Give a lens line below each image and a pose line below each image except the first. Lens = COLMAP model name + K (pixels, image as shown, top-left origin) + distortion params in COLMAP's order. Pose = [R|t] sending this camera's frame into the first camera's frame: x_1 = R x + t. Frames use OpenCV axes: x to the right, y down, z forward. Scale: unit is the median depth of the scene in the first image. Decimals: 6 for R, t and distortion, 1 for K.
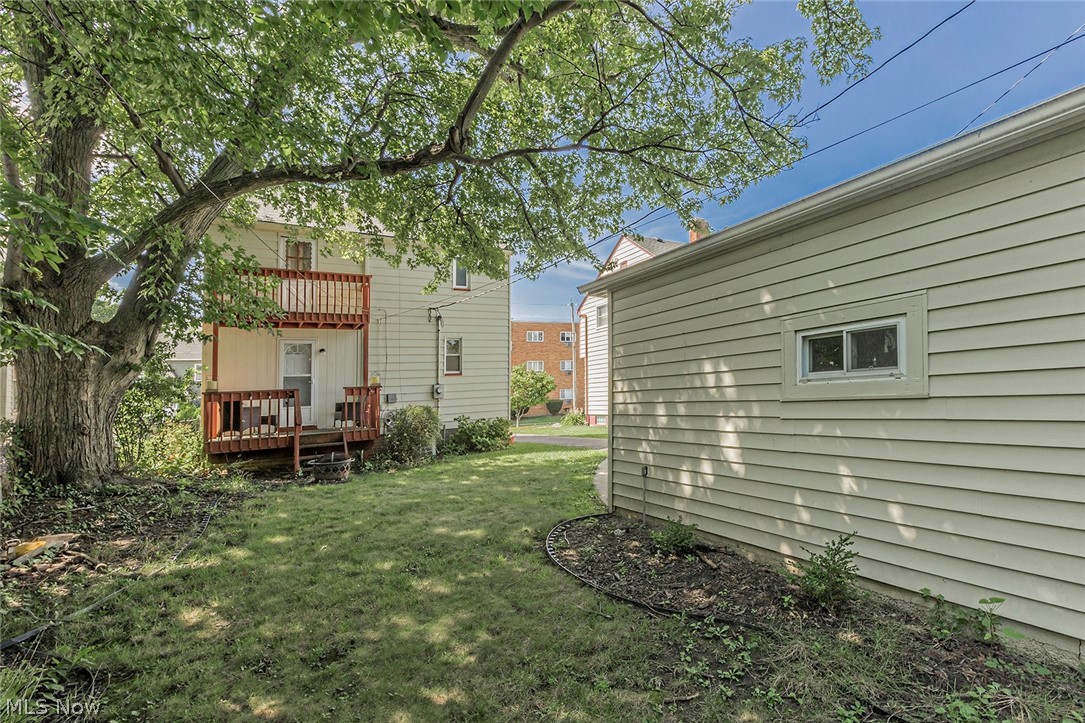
lens RADIAL K [[500.9, 0, 542.7], [0, 500.9, 359.8], [0, 0, 1]] dist [0.000979, -0.000353]
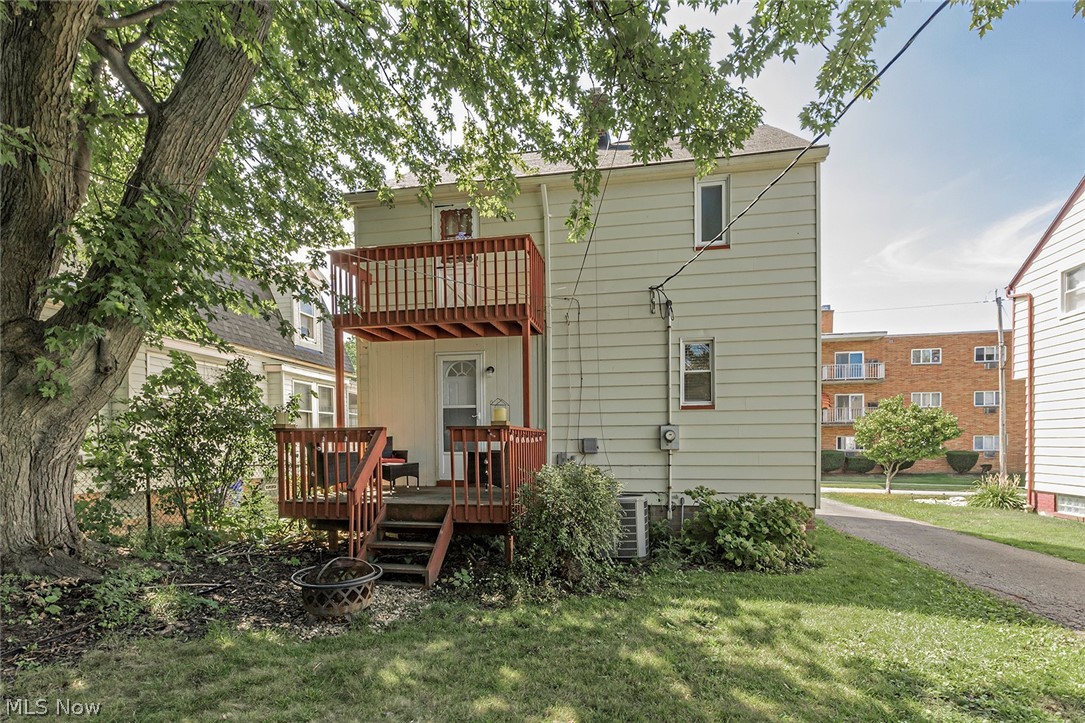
lens RADIAL K [[500.9, 0, 558.7], [0, 500.9, 405.0], [0, 0, 1]] dist [0.000979, -0.000353]
pose [[0.786957, 0.003566, -0.616997, 0.038293], [0.007328, 0.999859, 0.015125, 0.017586], [0.616964, -0.016424, 0.786820, 0.482443]]
